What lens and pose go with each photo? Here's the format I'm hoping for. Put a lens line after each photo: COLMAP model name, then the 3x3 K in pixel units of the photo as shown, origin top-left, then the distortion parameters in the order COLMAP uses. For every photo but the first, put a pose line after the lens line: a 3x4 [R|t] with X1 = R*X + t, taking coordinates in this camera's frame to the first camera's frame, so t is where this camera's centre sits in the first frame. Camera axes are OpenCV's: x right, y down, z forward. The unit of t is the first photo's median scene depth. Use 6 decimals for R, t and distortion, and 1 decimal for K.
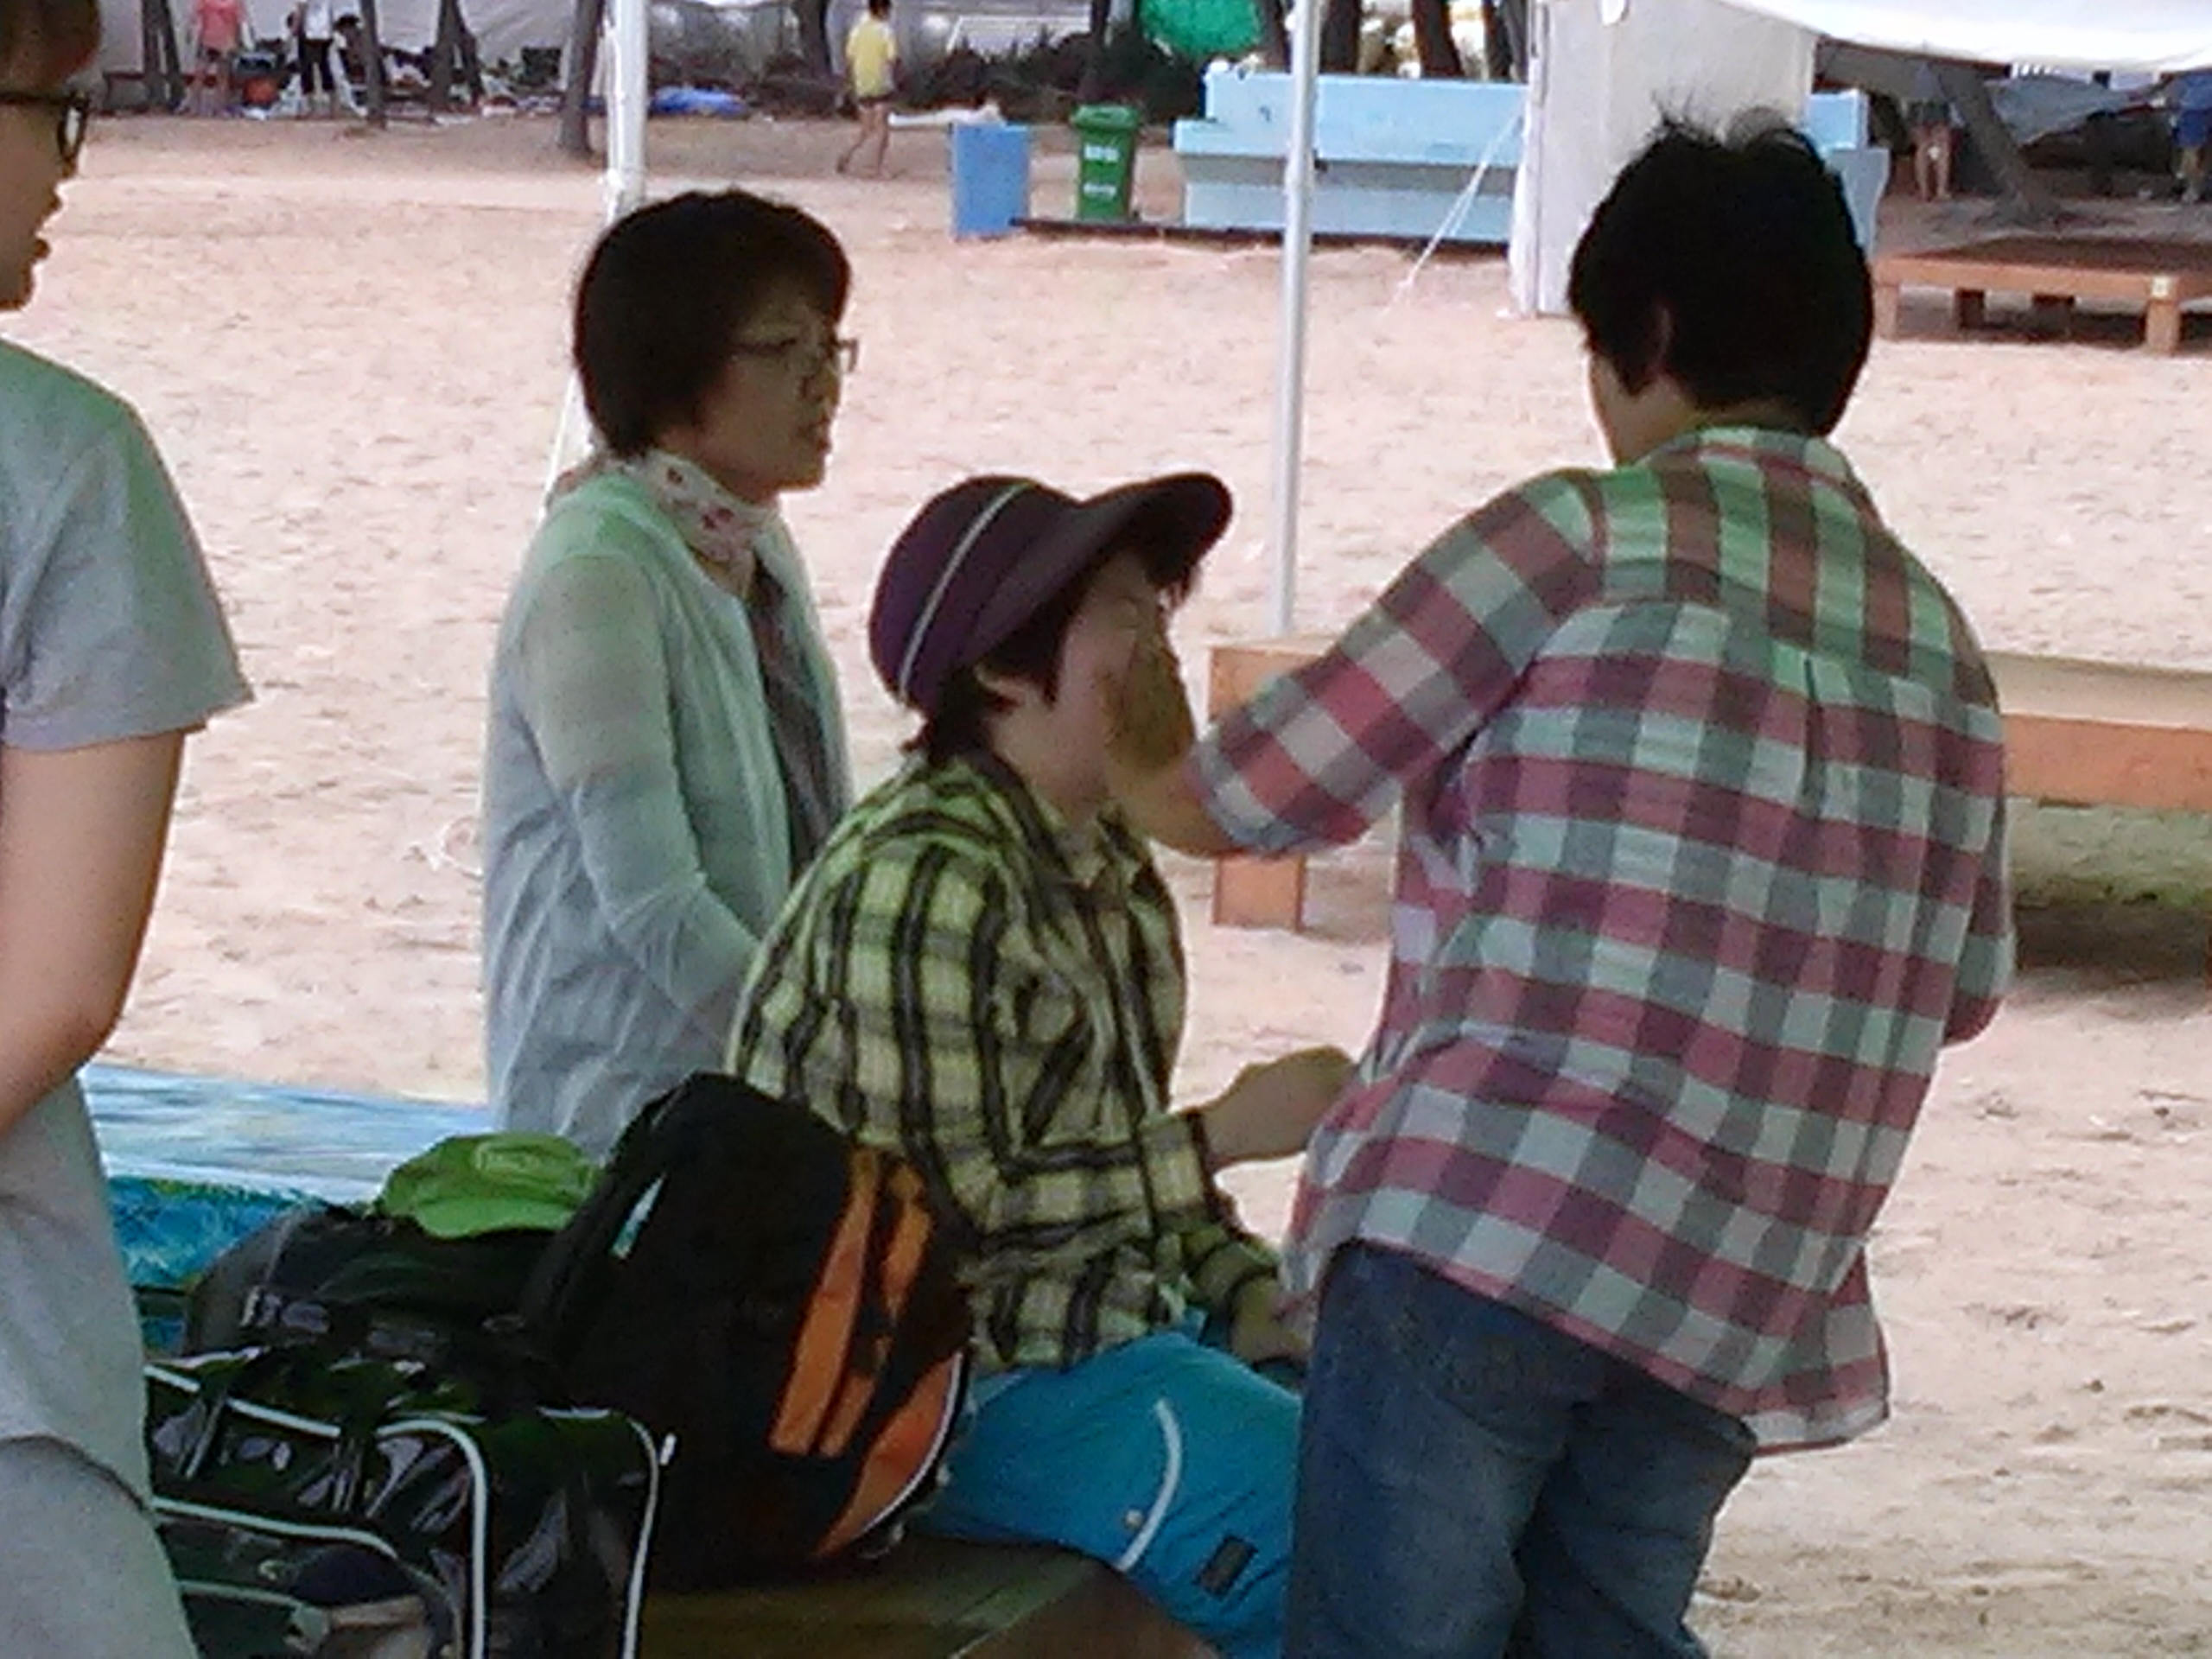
lens RADIAL K [[5726.5, 0, 1098.7], [0, 5726.5, 840.3], [0, 0, 1]] dist [0.042847, 0.000000]
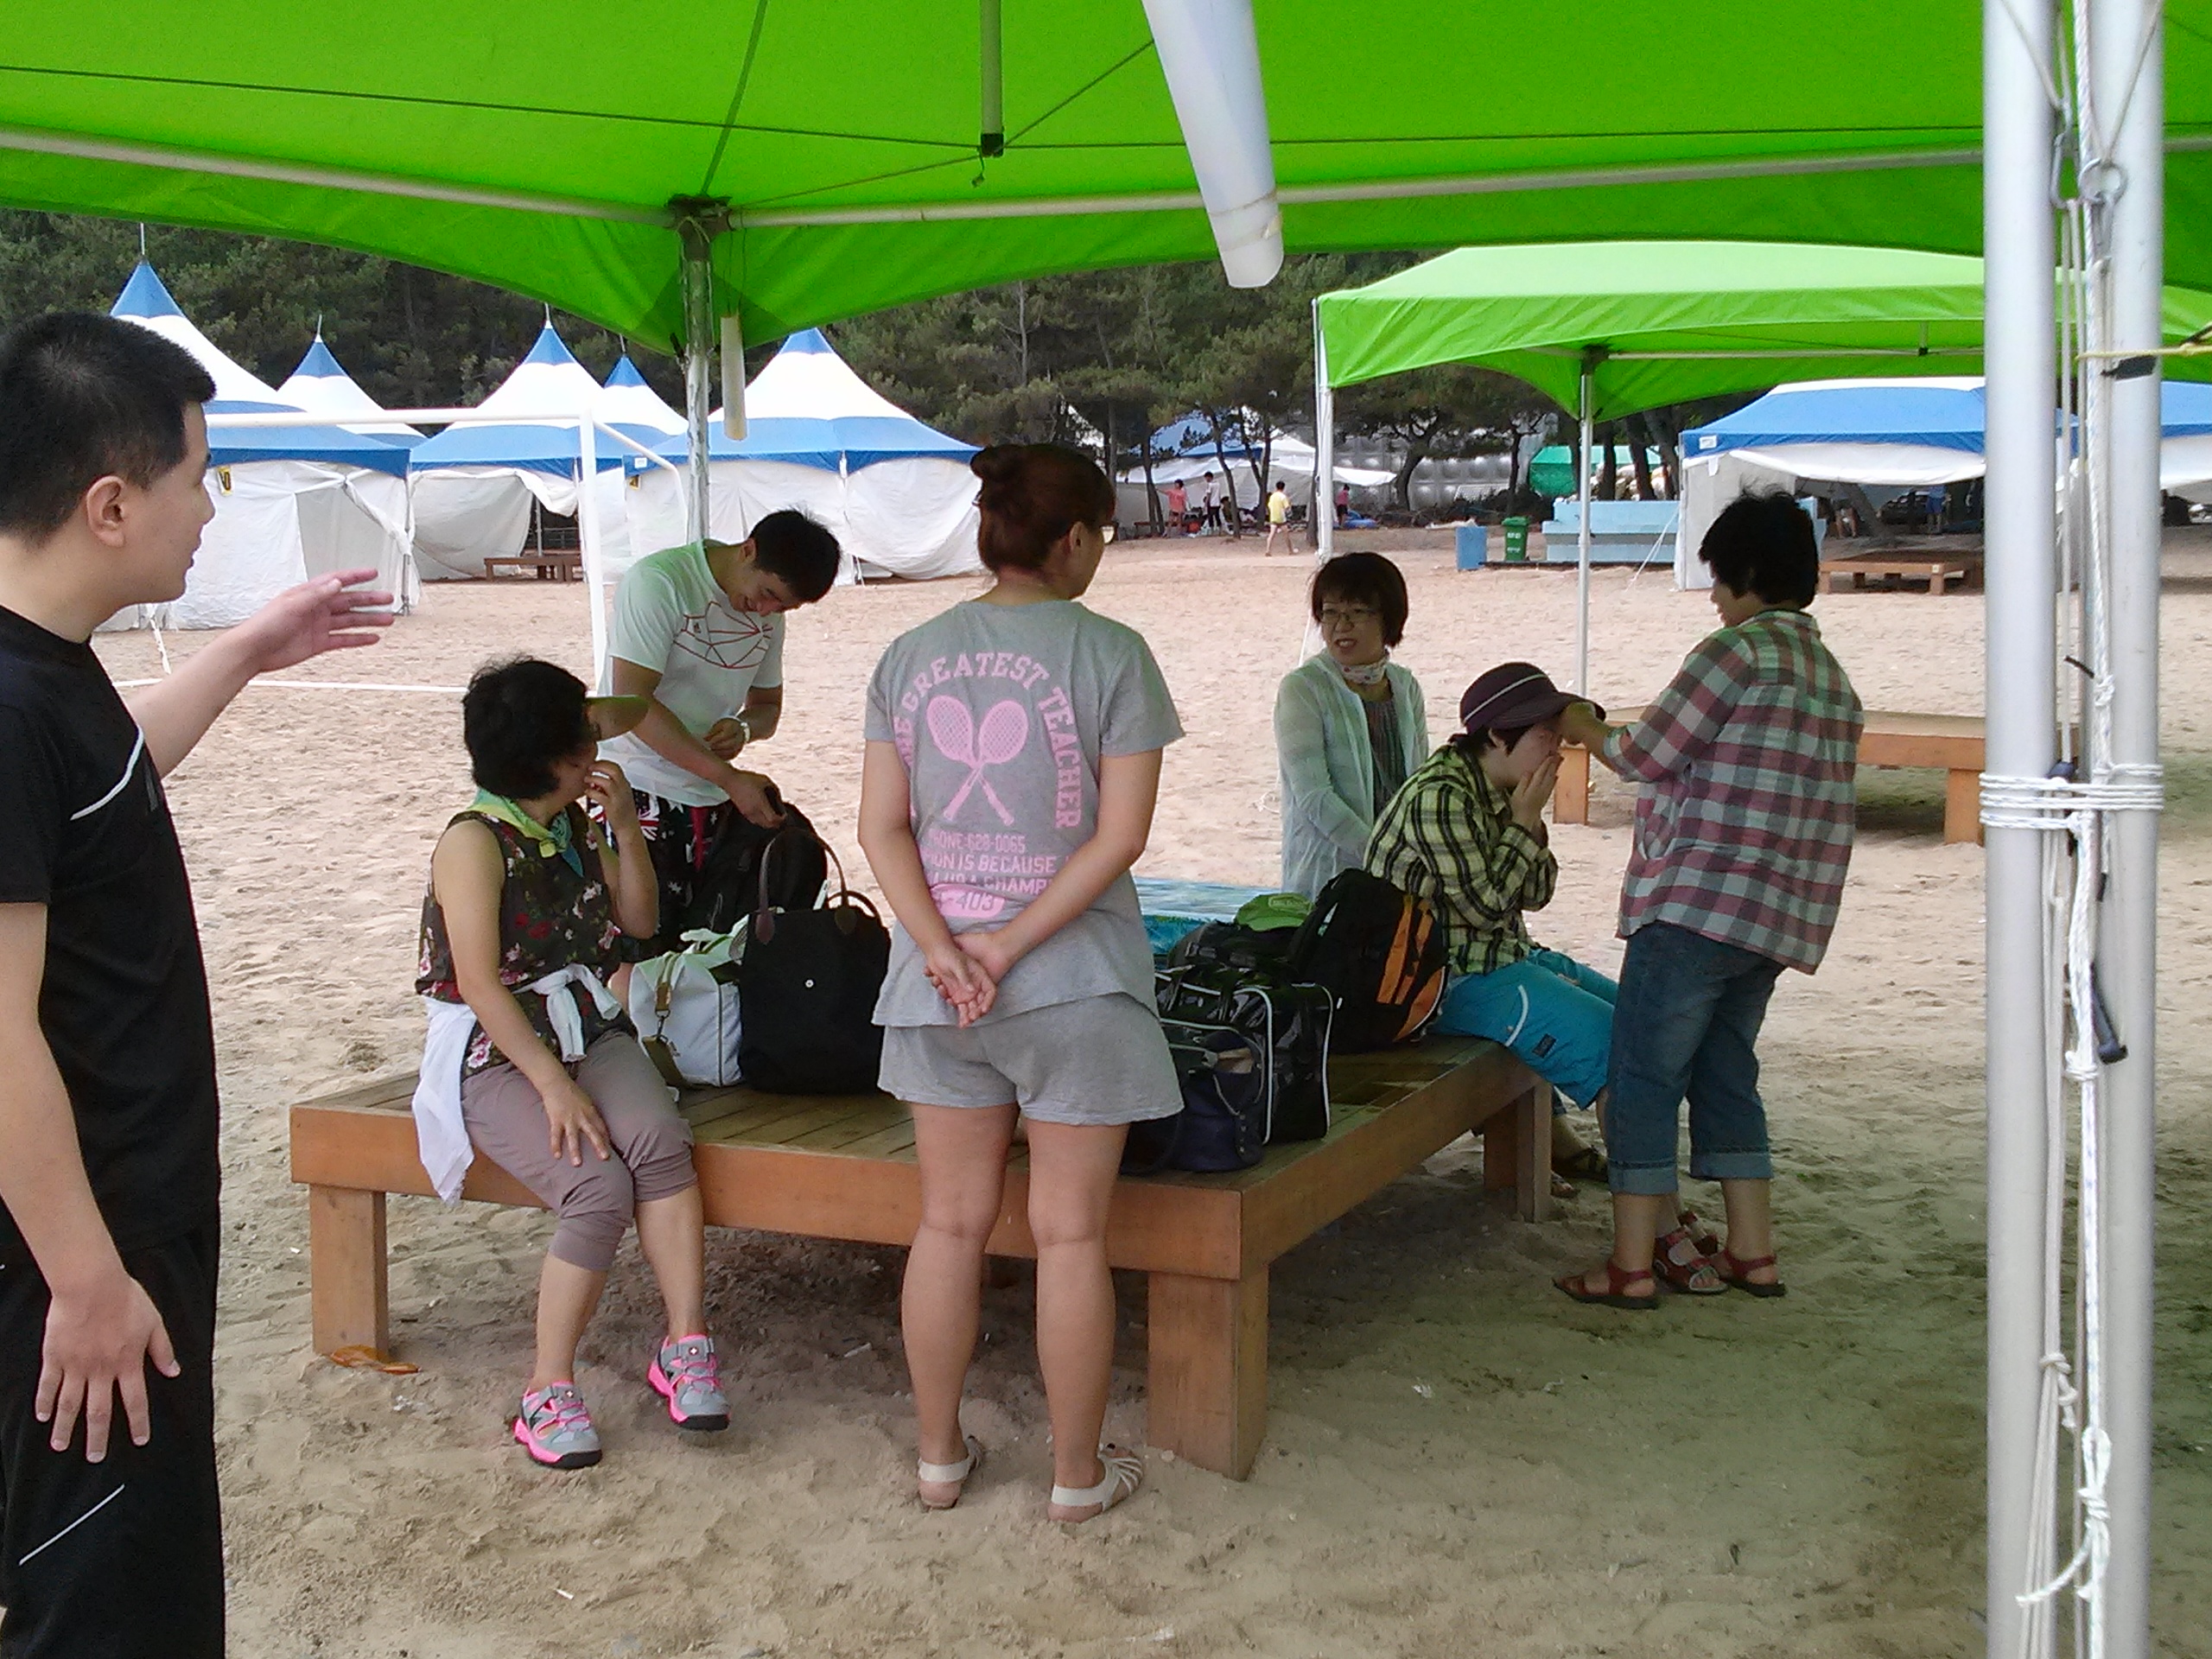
lens RADIAL K [[5726.5, 0, 1103.7], [0, 5726.5, 826.8], [0, 0, 1]] dist [0.042847, 0.000000]
pose [[0.979187, -0.037558, -0.199457, 0.336883], [0.019741, 0.995694, -0.090579, 0.246861], [0.202000, 0.084756, 0.975711, -1.582696]]
